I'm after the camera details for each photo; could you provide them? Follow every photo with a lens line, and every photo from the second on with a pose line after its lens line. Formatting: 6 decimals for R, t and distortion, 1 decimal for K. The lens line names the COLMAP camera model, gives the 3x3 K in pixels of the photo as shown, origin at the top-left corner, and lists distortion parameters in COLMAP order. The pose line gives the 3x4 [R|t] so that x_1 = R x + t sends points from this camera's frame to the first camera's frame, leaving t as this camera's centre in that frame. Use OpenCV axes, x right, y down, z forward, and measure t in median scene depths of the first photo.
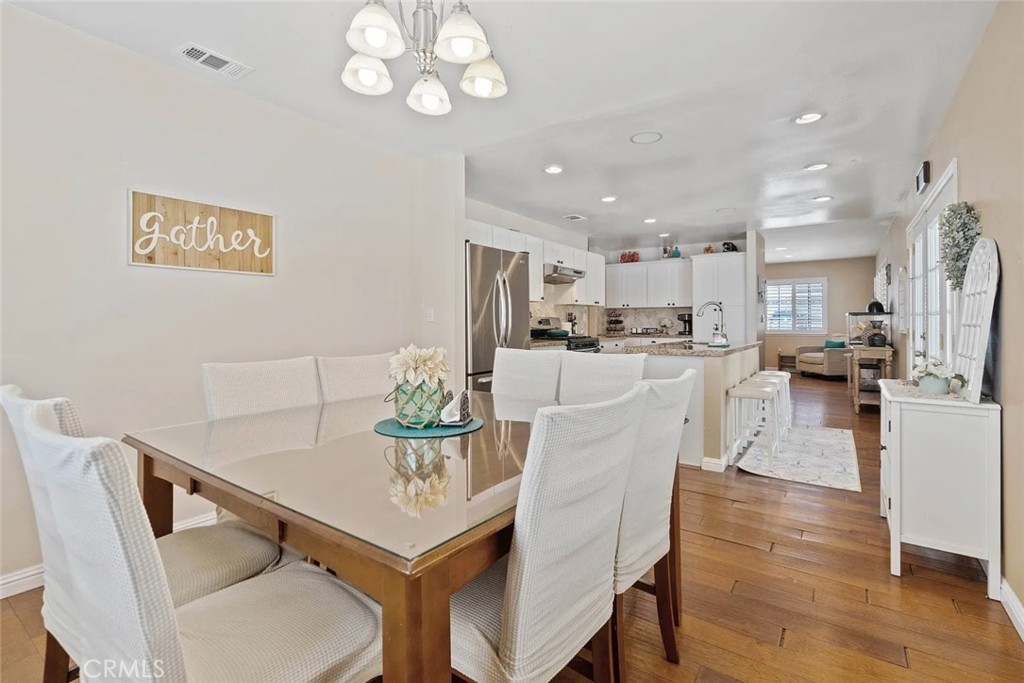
lens RADIAL K [[468.6, 0, 514.4], [0, 468.6, 323.8], [0, 0, 1]] dist [-0.002970, 0.000740]
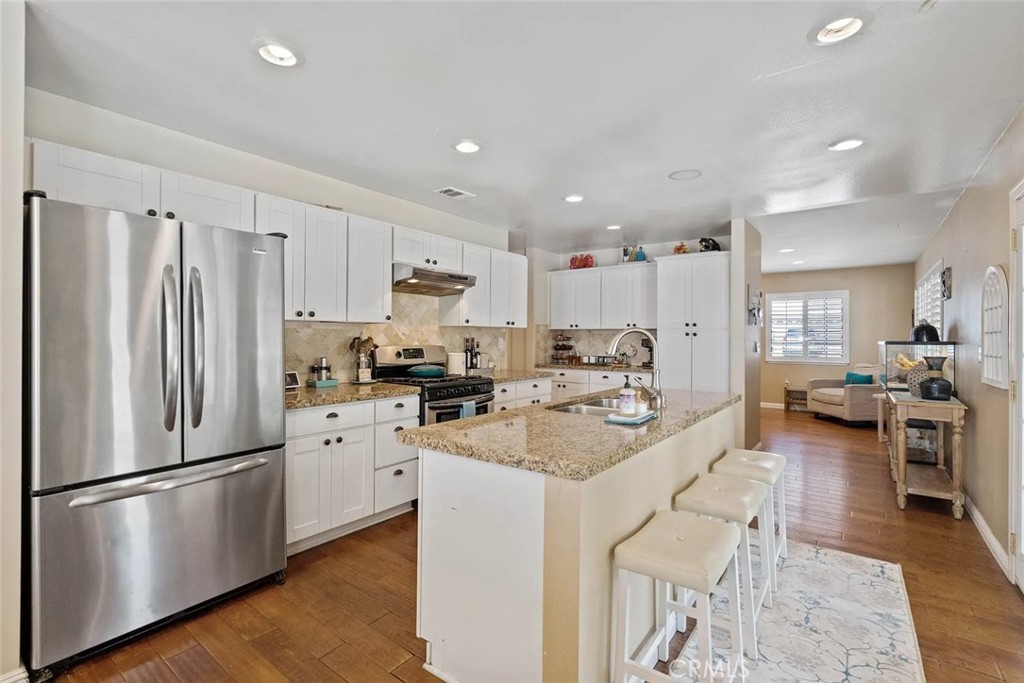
lens RADIAL K [[468.6, 0, 510.2], [0, 468.6, 337.8], [0, 0, 1]] dist [-0.002970, 0.000740]
pose [[0.999431, 0.006836, -0.033030, 0.184574], [-0.006906, 0.999974, -0.001995, -0.020741], [0.033016, 0.002222, 0.999452, 0.286433]]
